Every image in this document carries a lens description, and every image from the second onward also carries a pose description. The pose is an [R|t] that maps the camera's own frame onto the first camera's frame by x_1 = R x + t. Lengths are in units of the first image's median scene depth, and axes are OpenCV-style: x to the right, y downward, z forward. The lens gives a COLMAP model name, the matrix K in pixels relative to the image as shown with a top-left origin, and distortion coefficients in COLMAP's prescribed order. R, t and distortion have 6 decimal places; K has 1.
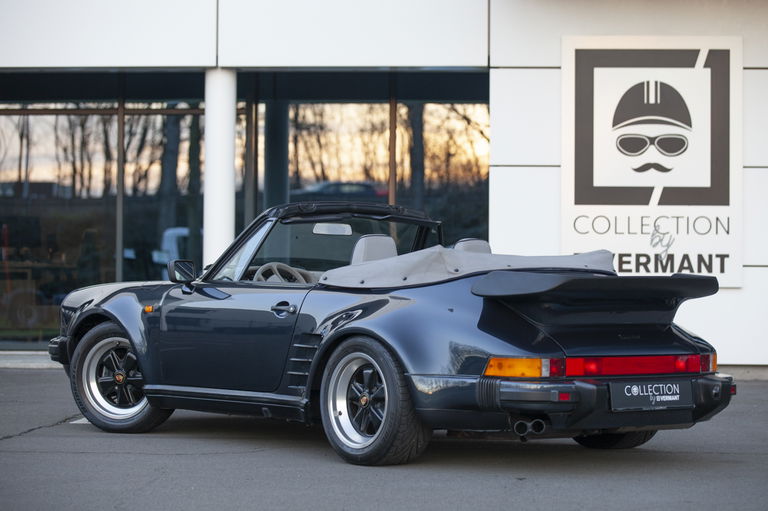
lens RADIAL K [[2001.9, 0, 384.0], [0, 2001.9, 255.5], [0, 0, 1]] dist [-0.056916, -0.281335]
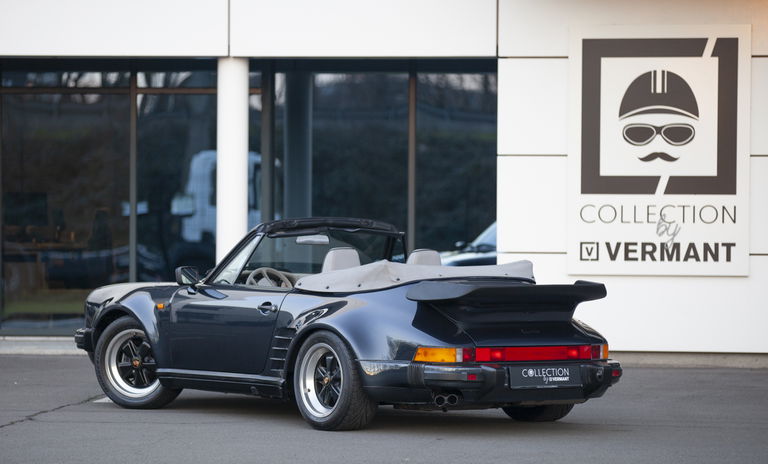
lens RADIAL K [[3526.6, 0, 384.0], [0, 3526.6, 232.0], [0, 0, 1]] dist [0.215185, 6.587138]
pose [[0.998409, 0.000250, -0.056387, 0.132065], [0.000984, 0.999761, 0.021846, -0.061864], [0.056379, -0.021866, 0.998170, -1.076648]]
